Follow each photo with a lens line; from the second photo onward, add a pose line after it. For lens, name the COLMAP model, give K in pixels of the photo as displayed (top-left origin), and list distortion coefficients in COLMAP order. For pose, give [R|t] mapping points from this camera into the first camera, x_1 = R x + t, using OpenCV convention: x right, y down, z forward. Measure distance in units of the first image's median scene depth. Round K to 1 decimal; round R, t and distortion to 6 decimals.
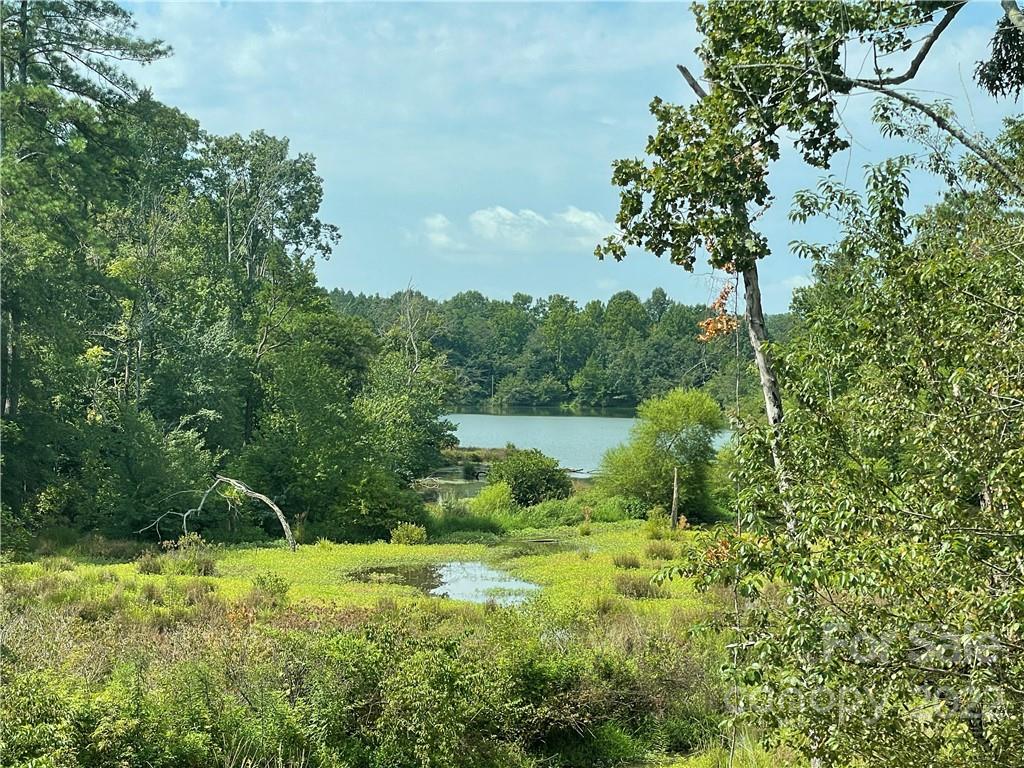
lens RADIAL K [[1977.3, 0, 511.3], [0, 1977.3, 381.8], [0, 0, 1]] dist [0.069257, 0.000000]
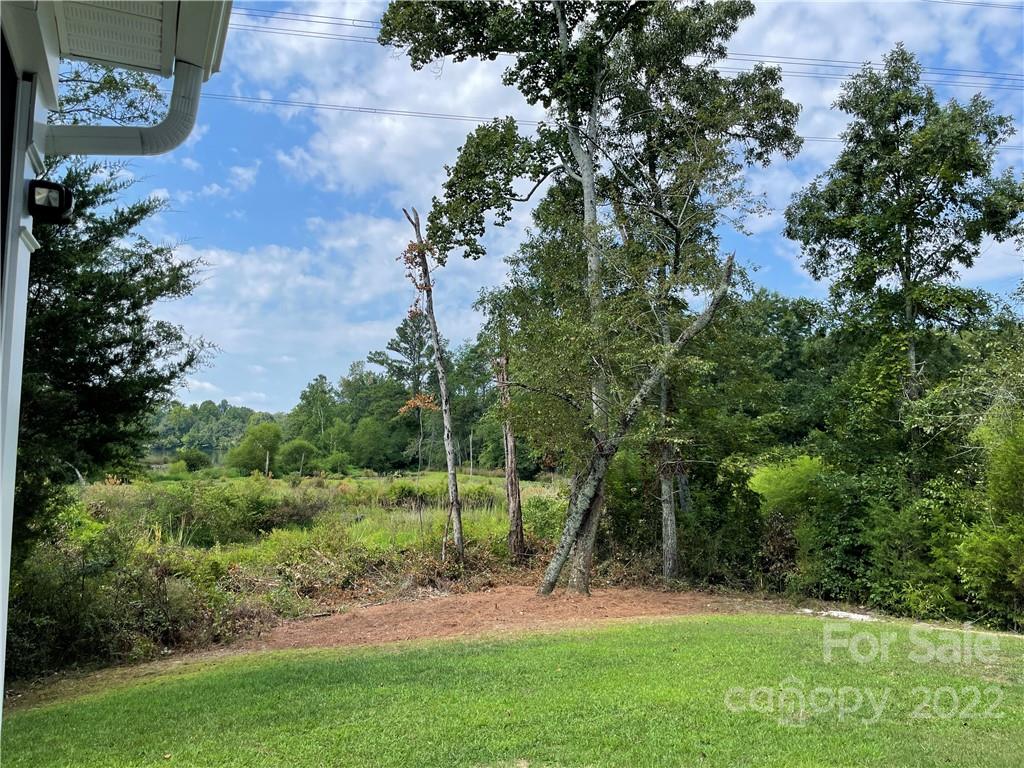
lens RADIAL K [[781.6, 0, 509.5], [0, 781.6, 387.7], [0, 0, 1]] dist [0.062978, 0.000631]
pose [[0.900442, 0.040230, 0.433111, -0.082055], [-0.002835, 0.996236, -0.086641, 0.058321], [-0.434966, 0.076788, 0.897167, 0.017601]]
